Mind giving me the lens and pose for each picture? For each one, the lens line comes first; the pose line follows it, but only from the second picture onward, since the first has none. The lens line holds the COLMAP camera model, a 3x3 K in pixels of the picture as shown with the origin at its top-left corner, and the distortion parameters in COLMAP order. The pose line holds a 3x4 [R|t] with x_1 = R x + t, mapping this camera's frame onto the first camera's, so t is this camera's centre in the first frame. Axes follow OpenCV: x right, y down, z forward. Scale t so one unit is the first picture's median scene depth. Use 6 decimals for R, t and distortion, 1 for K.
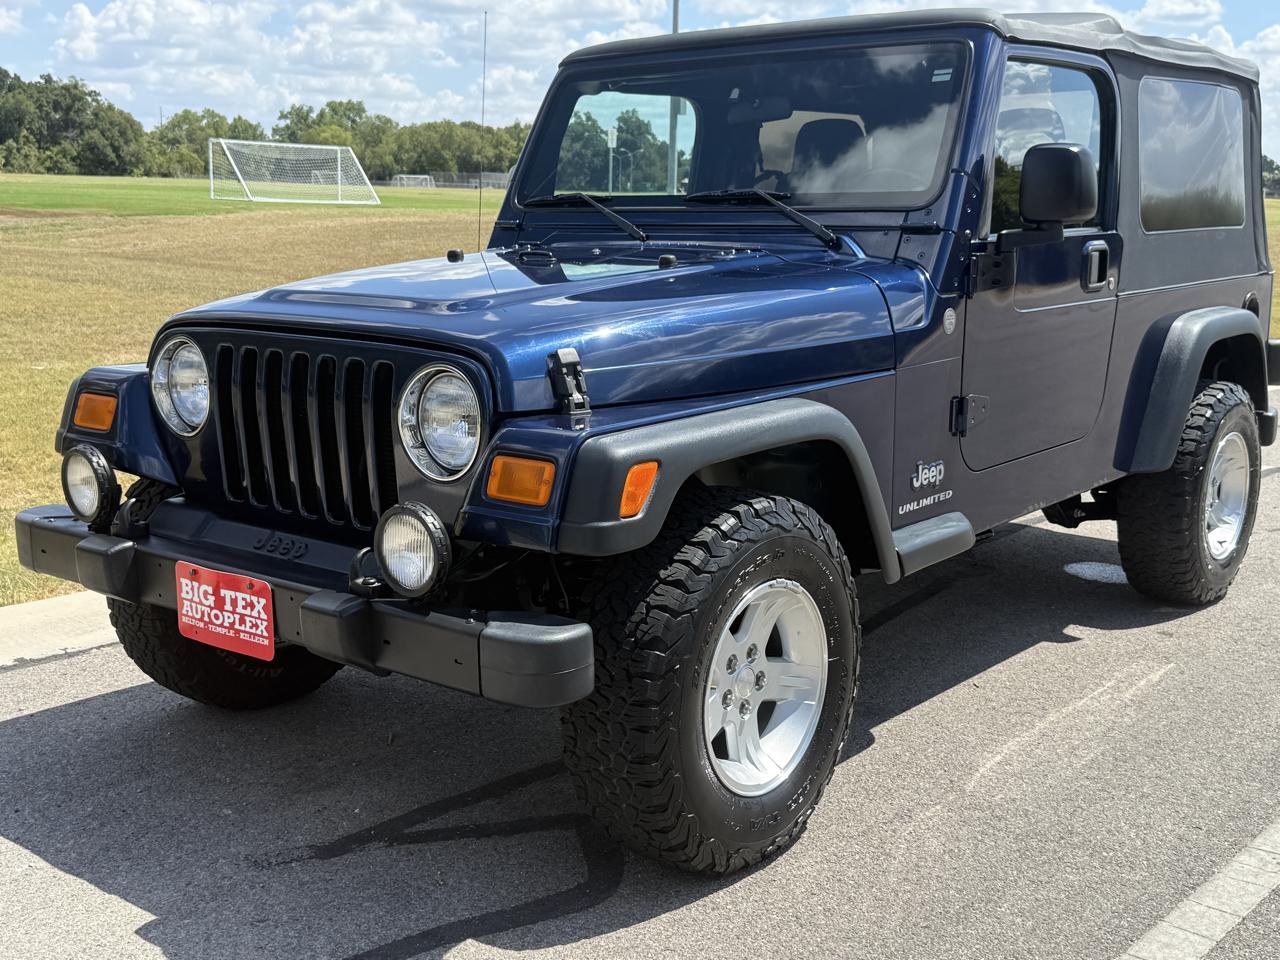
lens RADIAL K [[1450.5, 0, 640.0], [0, 1450.5, 480.0], [0, 0, 1]] dist [0.195547, -0.457515]
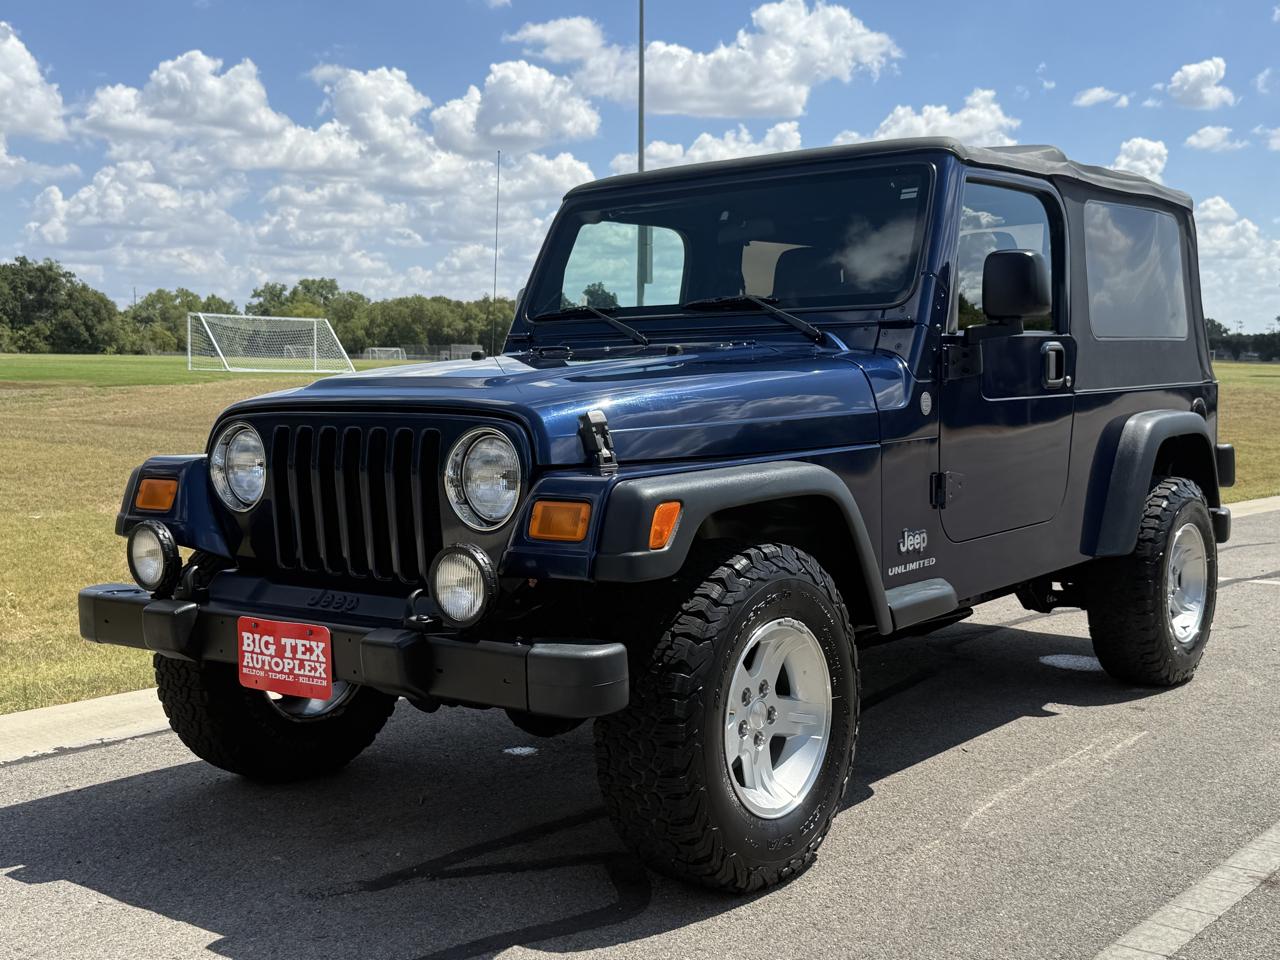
lens RADIAL K [[1449.6, 0, 640.6], [0, 1449.6, 473.2], [0, 0, 1]] dist [0.208132, -0.488713]
pose [[0.999614, -0.016089, 0.022653, -0.032439], [0.018654, 0.992833, -0.118044, 0.072330], [-0.020592, 0.118421, 0.992750, -0.095302]]
